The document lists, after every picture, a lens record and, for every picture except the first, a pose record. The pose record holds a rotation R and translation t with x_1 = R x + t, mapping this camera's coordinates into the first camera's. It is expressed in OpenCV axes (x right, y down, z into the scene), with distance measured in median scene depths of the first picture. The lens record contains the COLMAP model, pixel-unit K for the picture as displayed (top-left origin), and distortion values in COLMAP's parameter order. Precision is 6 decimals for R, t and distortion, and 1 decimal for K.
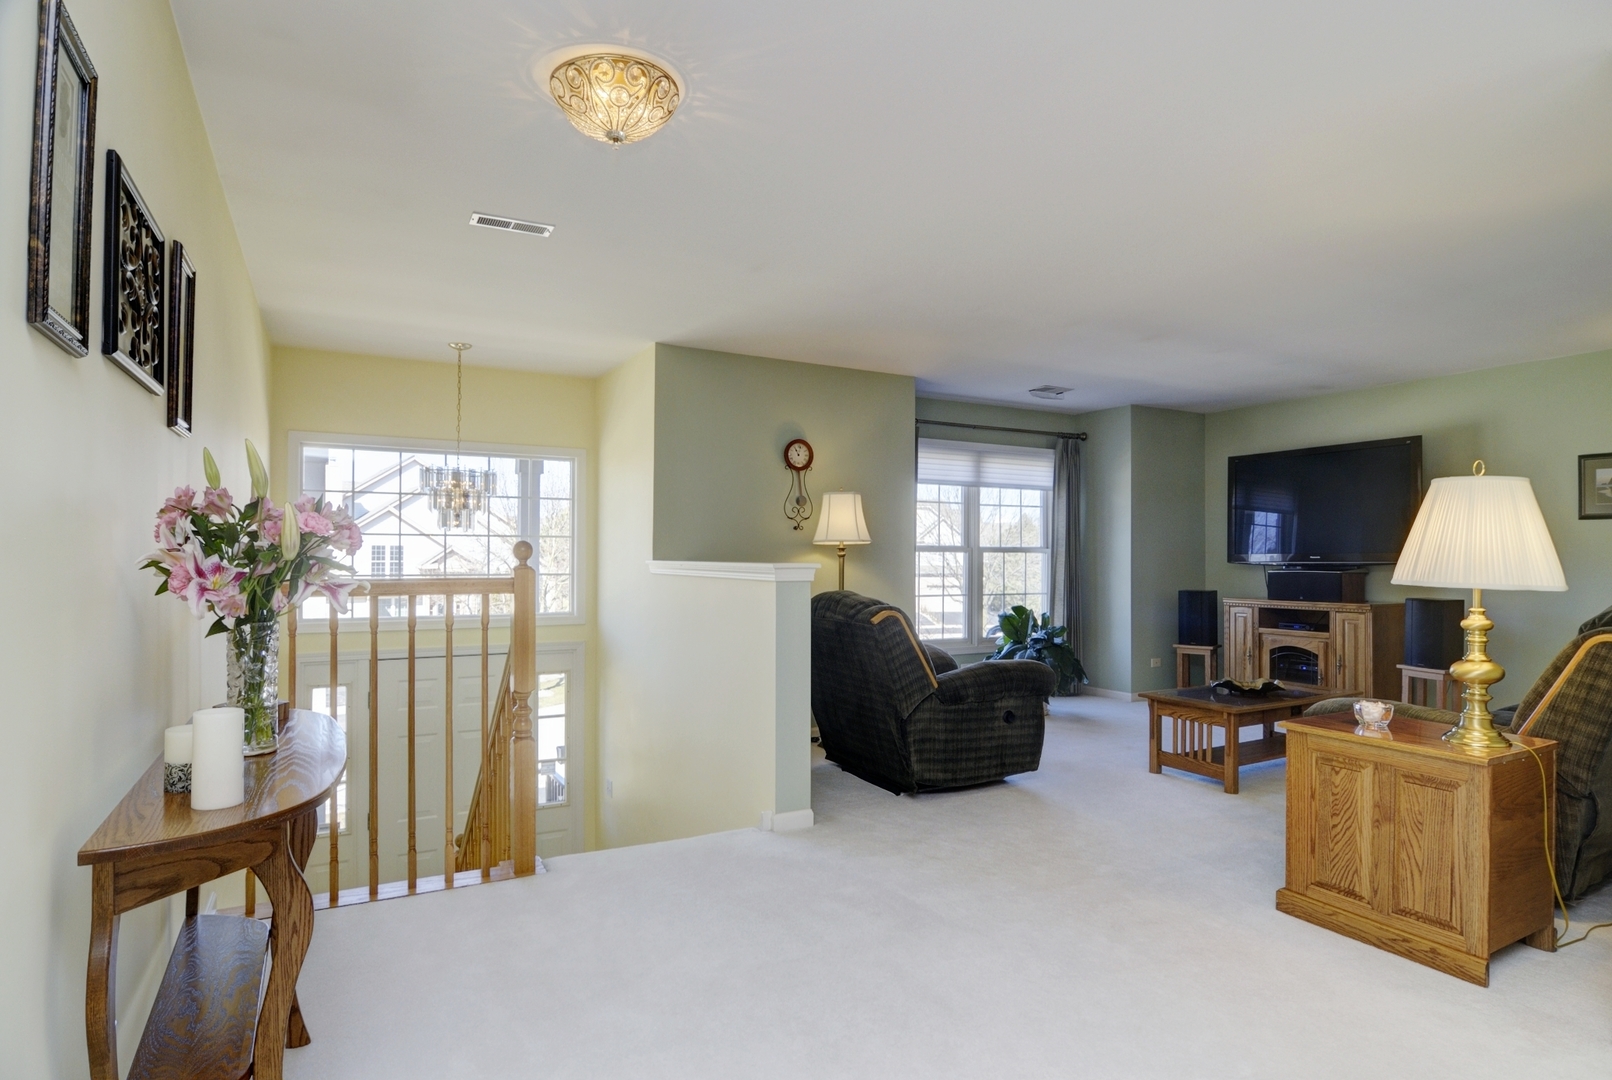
lens RADIAL K [[866.4, 0, 806.0], [0, 866.4, 540.0], [0, 0, 1]] dist [-0.039902, -0.000348]
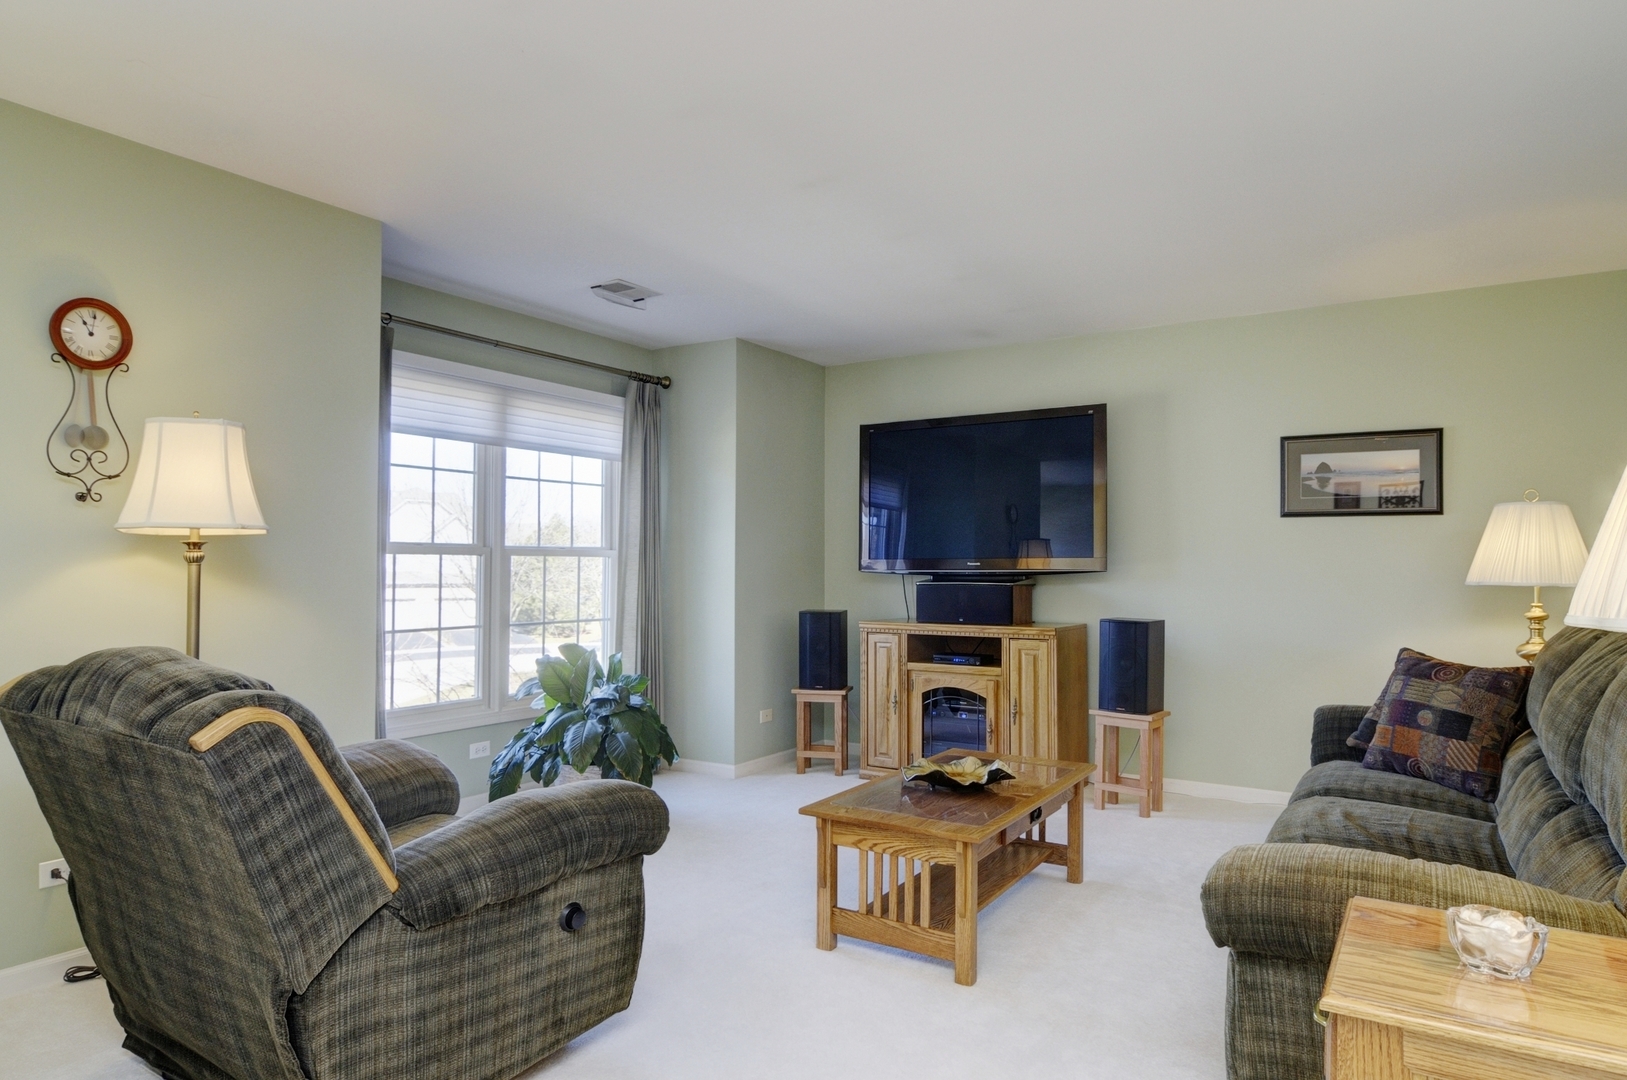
lens RADIAL K [[994.9, 0, 810.8], [0, 994.9, 553.7], [0, 0, 1]] dist [-0.001672, -0.000895]
pose [[0.877932, 0.004936, 0.478760, 0.067065], [-0.009276, 0.999935, 0.006701, 0.007662], [-0.478695, -0.010324, 0.877920, 0.343158]]
